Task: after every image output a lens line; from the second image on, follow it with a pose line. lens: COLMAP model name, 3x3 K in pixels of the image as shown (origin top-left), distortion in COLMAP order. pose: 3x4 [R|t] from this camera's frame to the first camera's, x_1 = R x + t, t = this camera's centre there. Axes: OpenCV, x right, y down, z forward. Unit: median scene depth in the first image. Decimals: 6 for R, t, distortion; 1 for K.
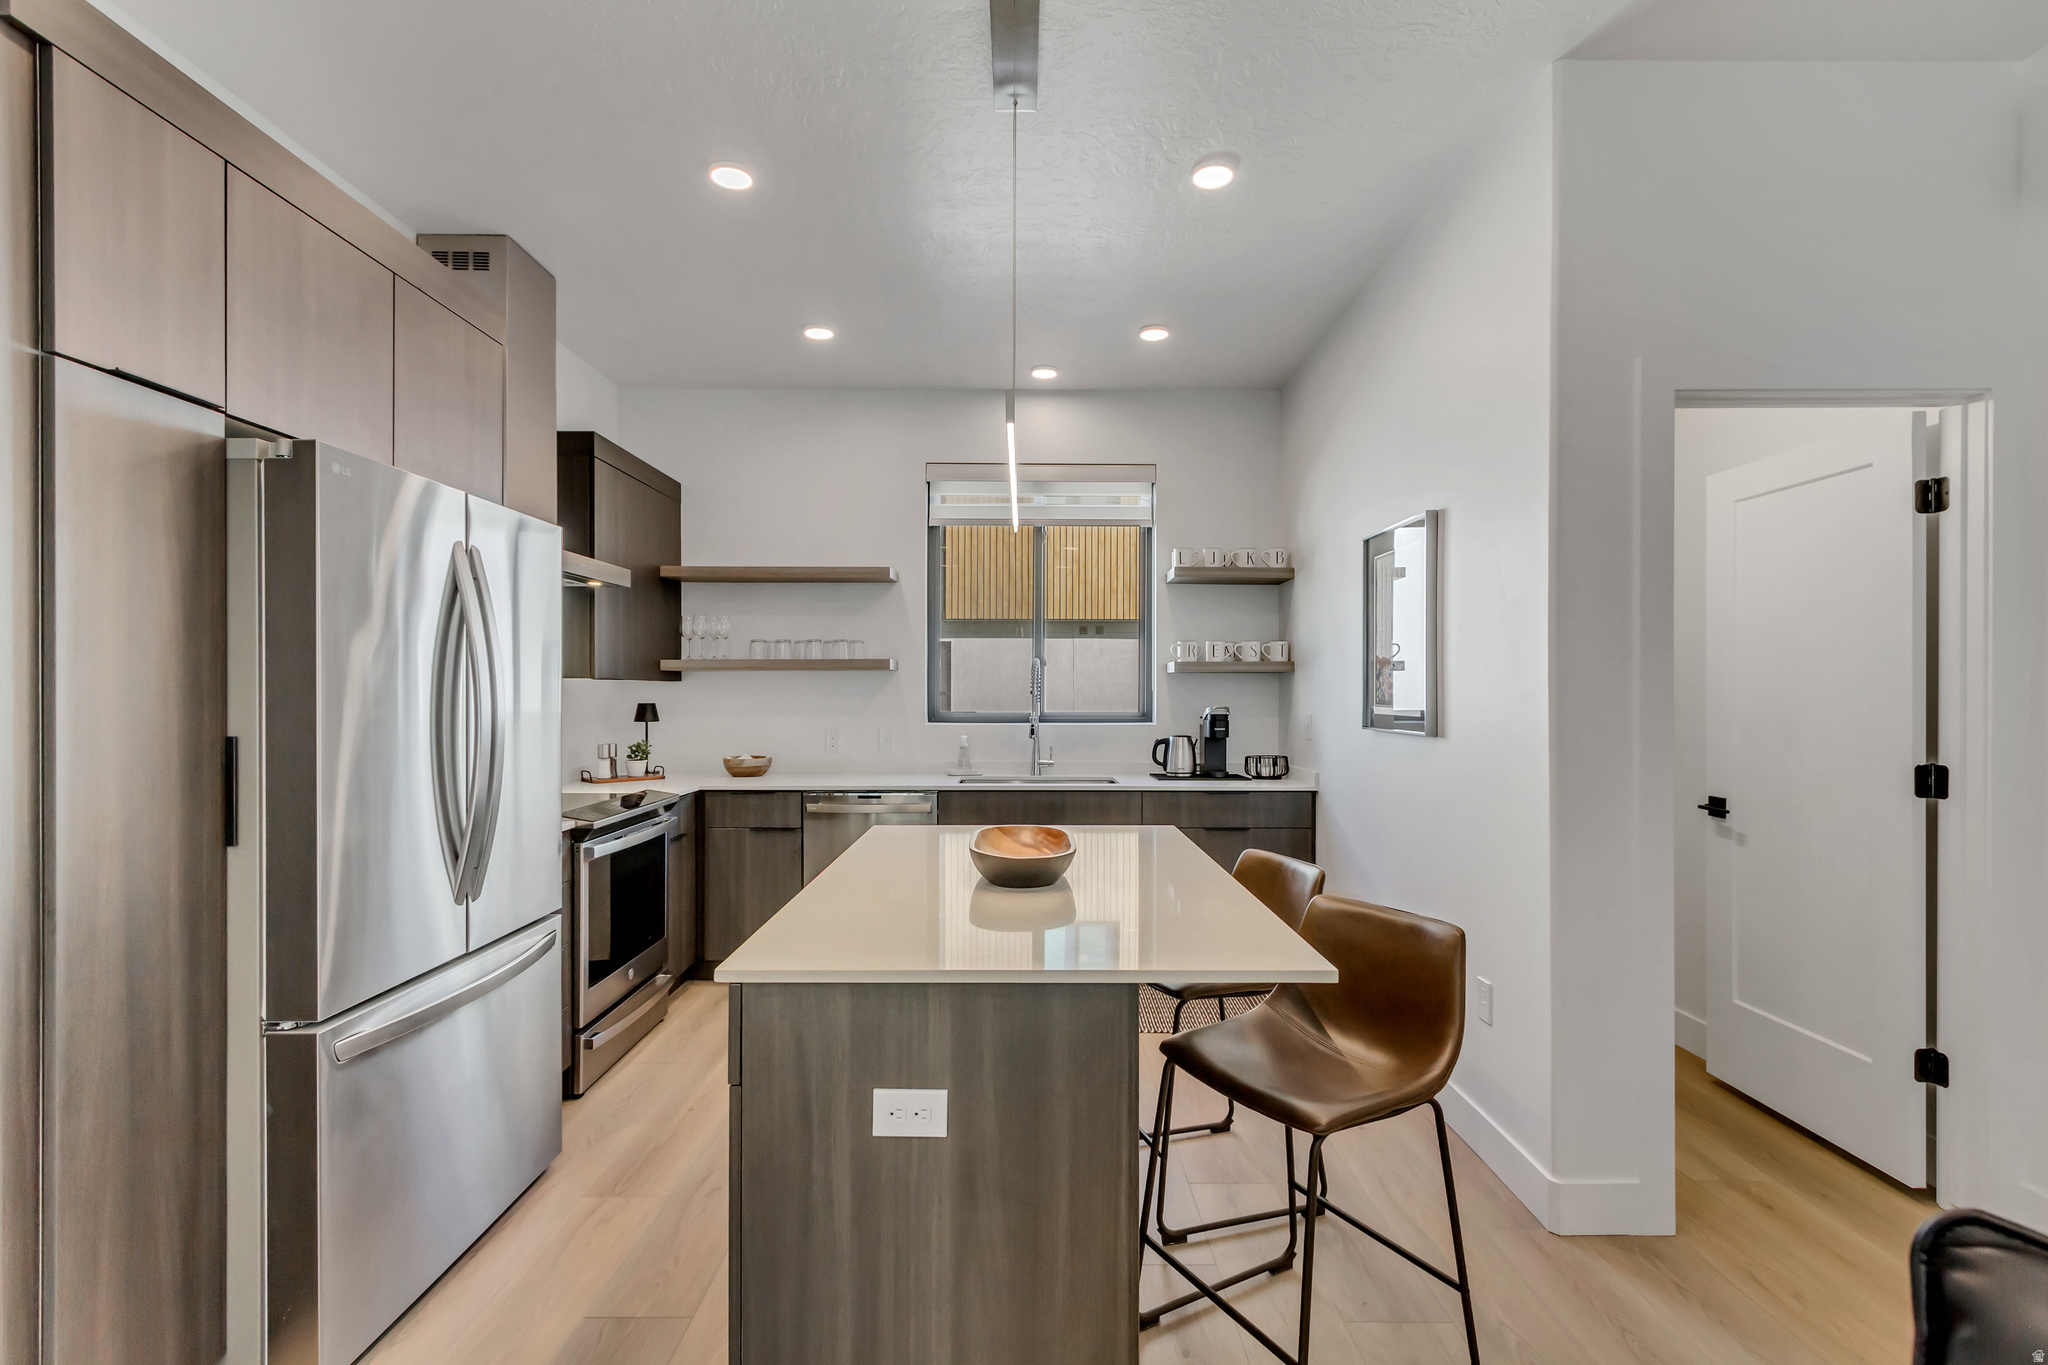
lens RADIAL K [[959.9, 0, 1024.9], [0, 959.9, 692.2], [0, 0, 1]] dist [0.009779, -0.000312]
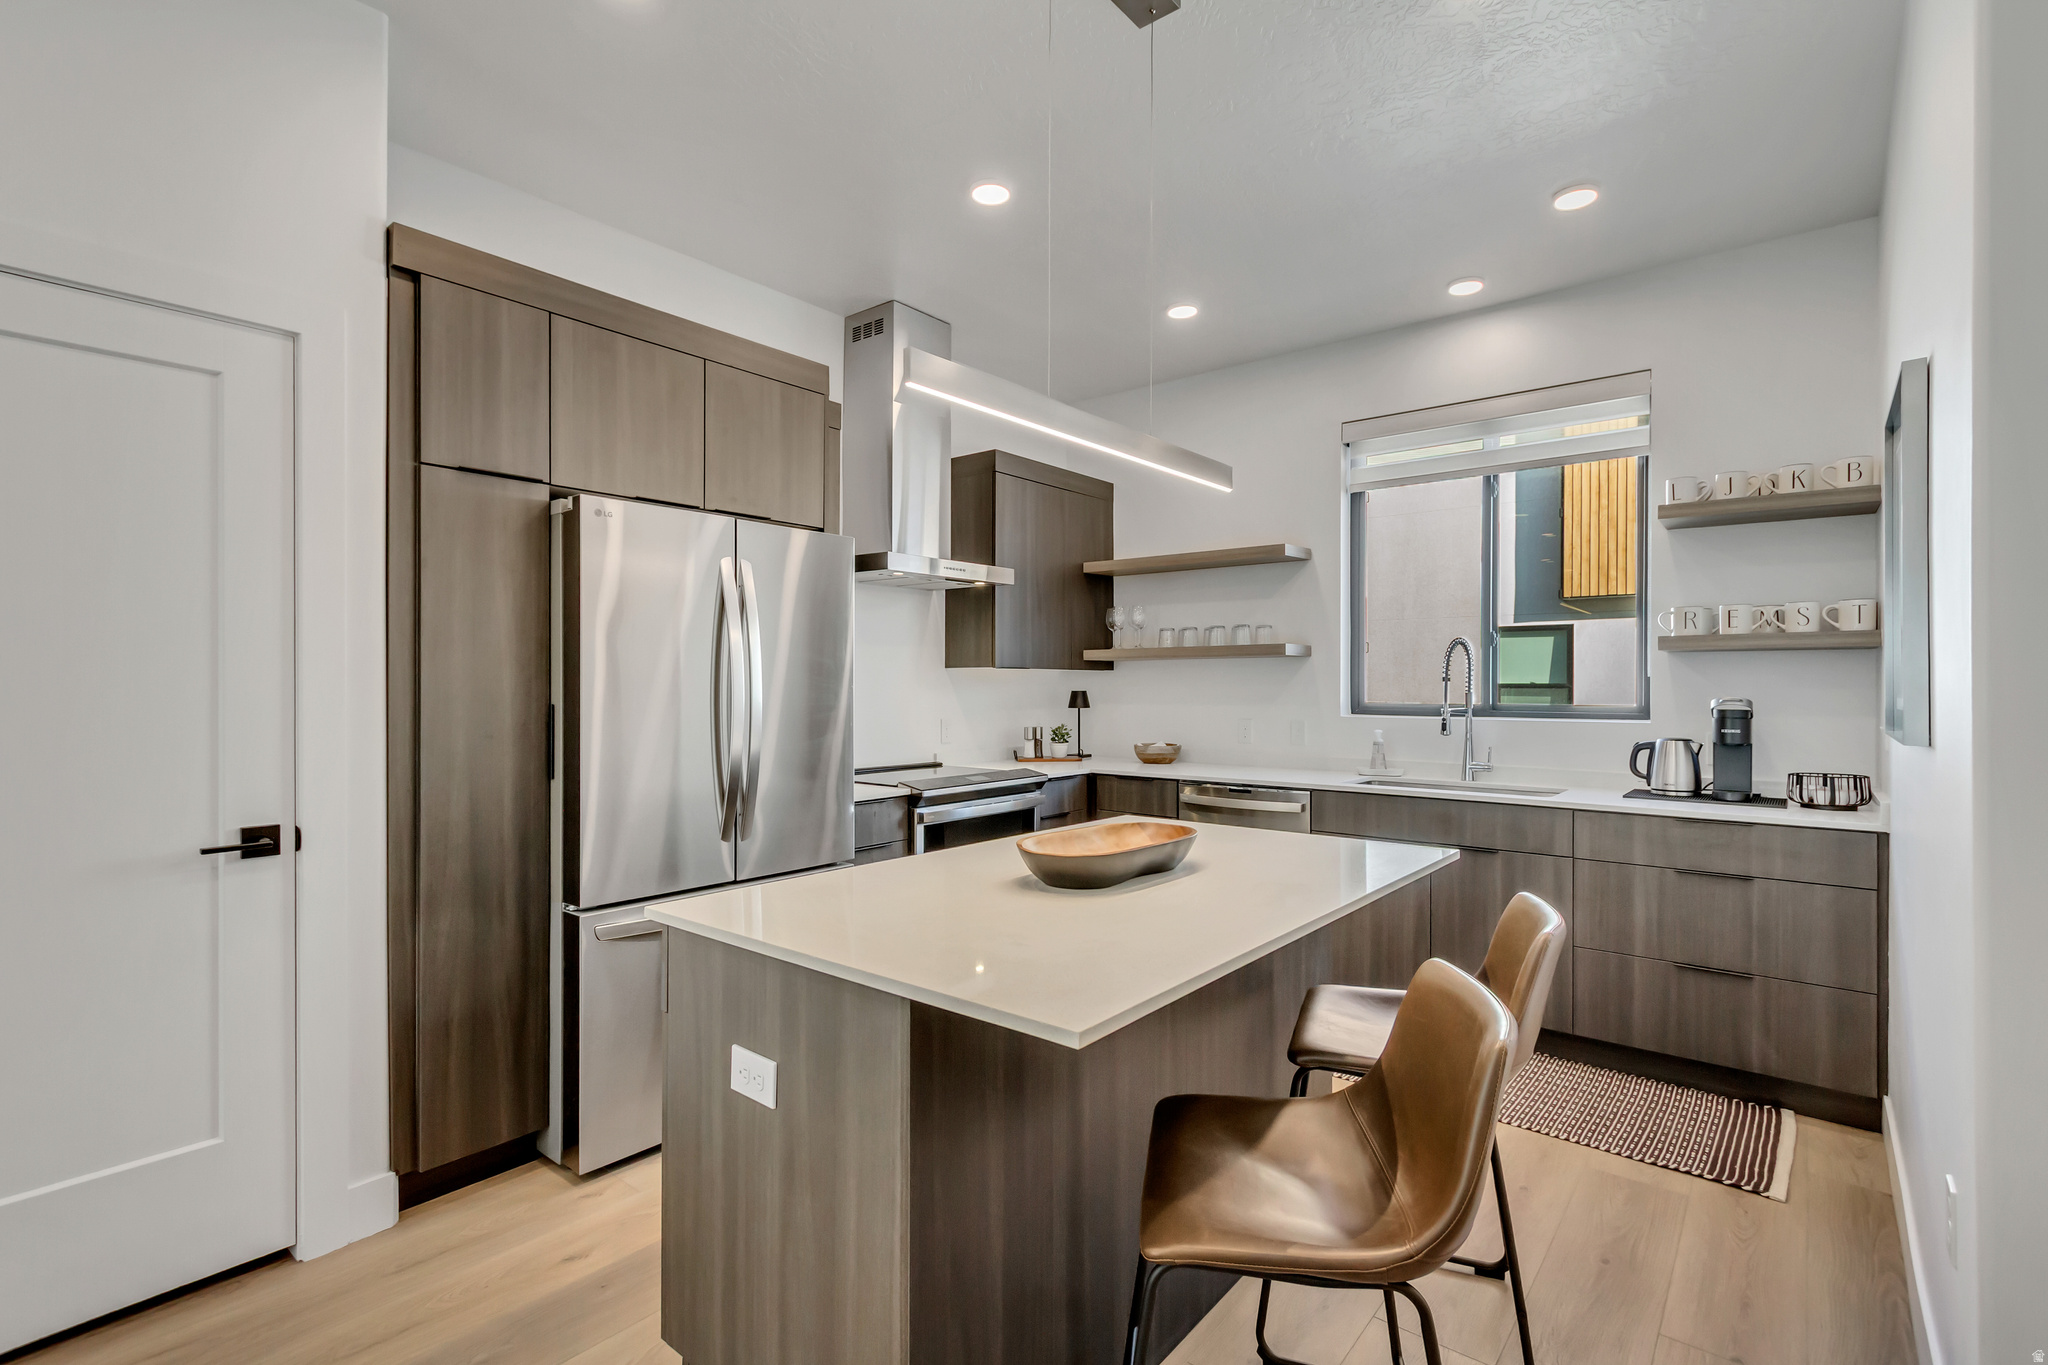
lens RADIAL K [[959.9, 0, 1009.8], [0, 959.9, 677.7], [0, 0, 1]] dist [0.009779, -0.000312]
pose [[0.763918, -0.004900, -0.645294, 0.249268], [-0.001441, 0.999956, -0.009298, 0.007055], [0.645311, 0.008033, 0.763878, 0.128137]]
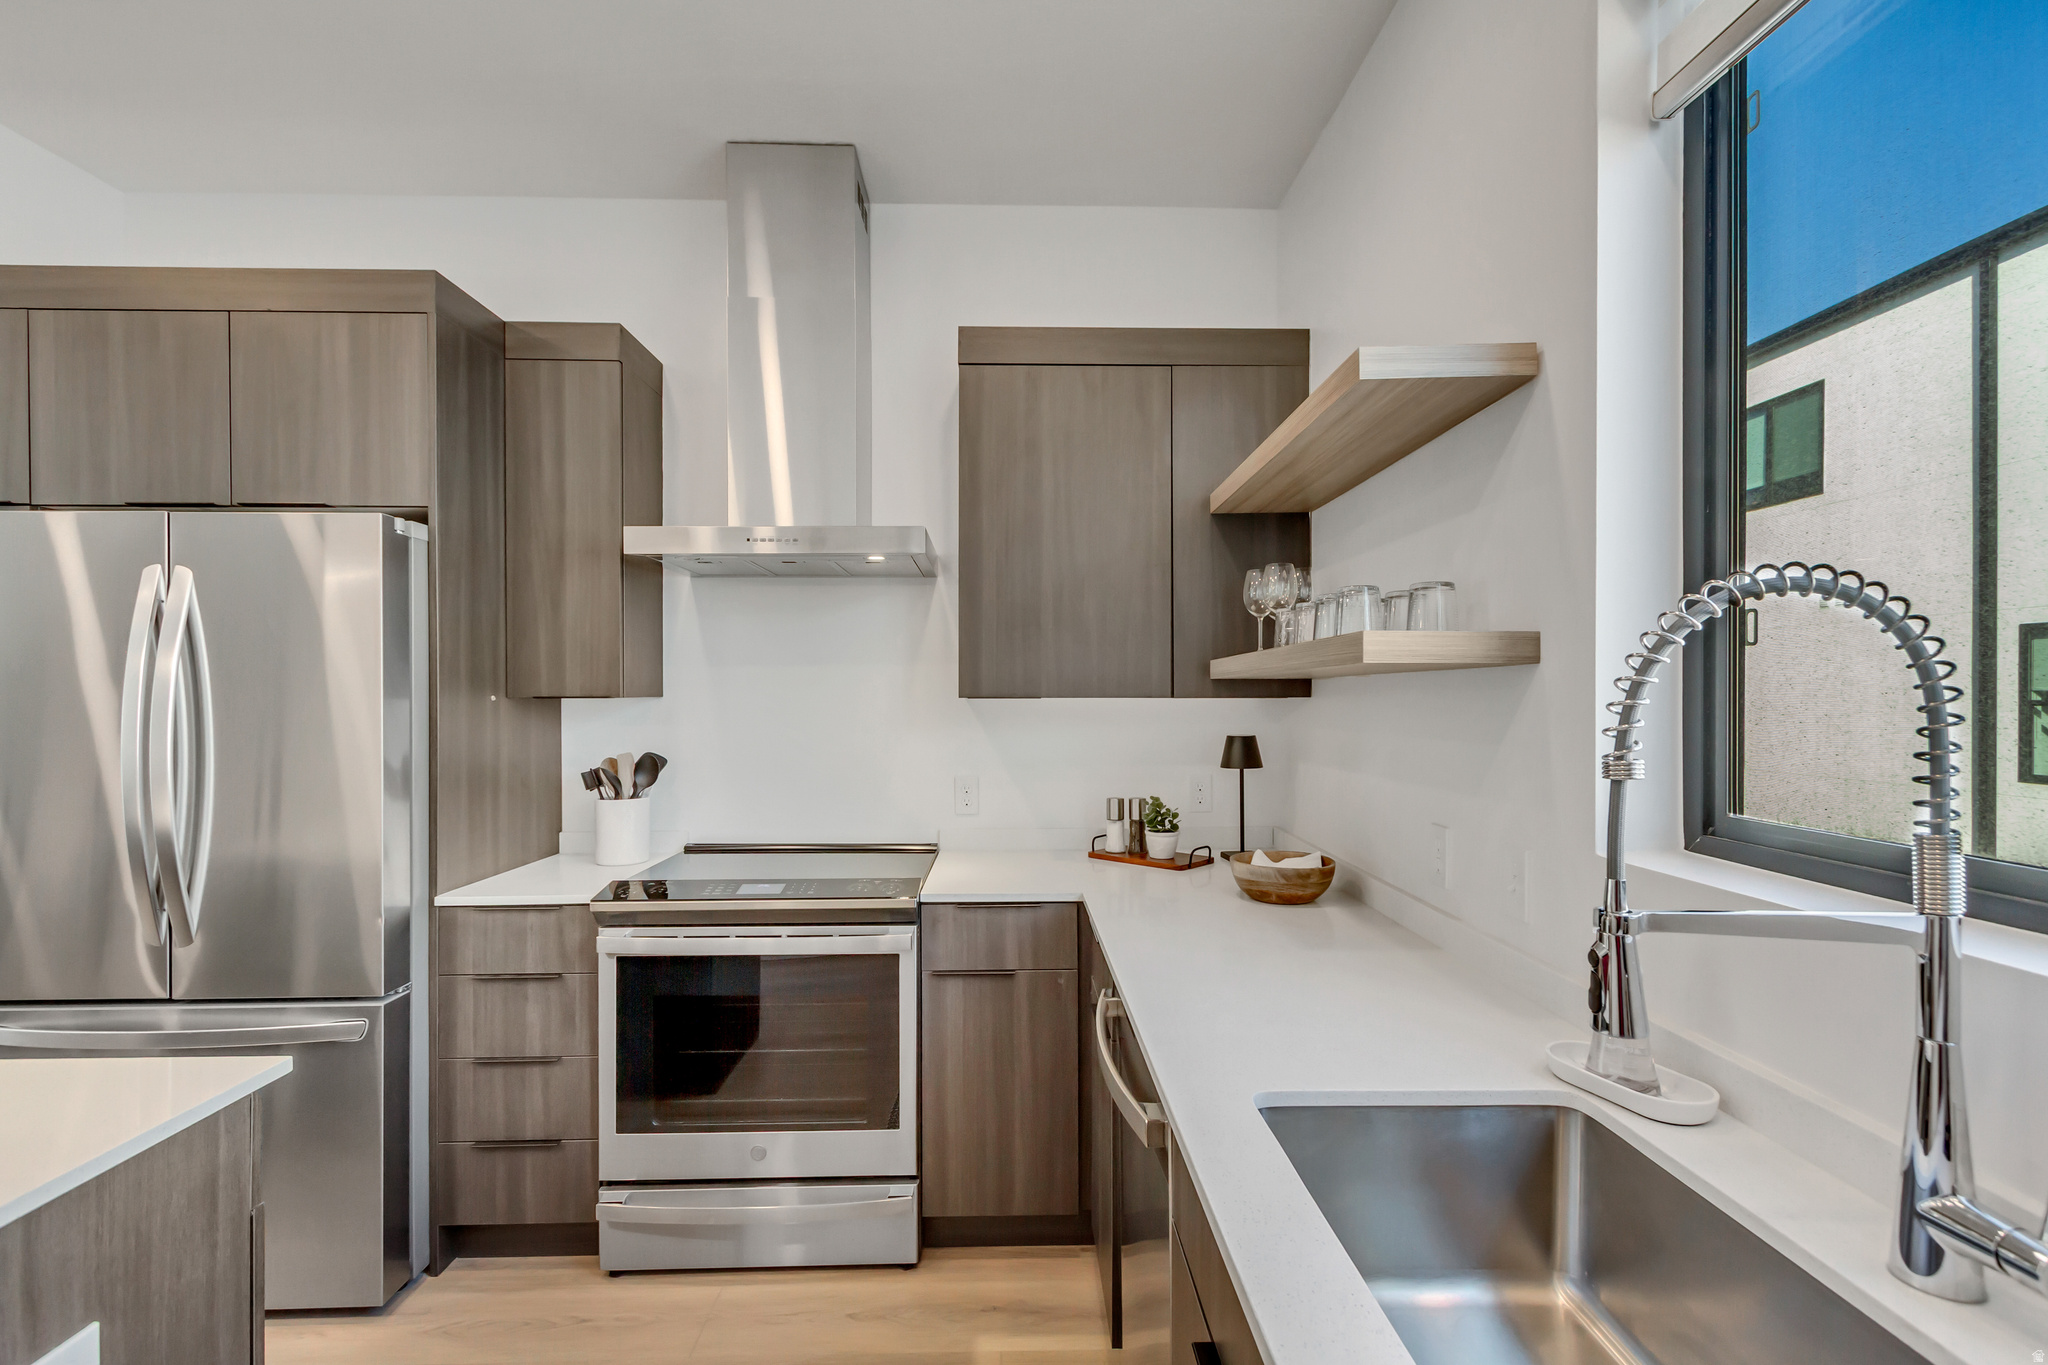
lens RADIAL K [[959.9, 0, 1023.4], [0, 959.9, 704.1], [0, 0, 1]] dist [0.009779, -0.000312]
pose [[0.023356, -0.005711, -0.999711, 0.188247], [0.002986, 0.999980, -0.005643, -0.005136], [0.999723, -0.002854, 0.023373, 0.874798]]
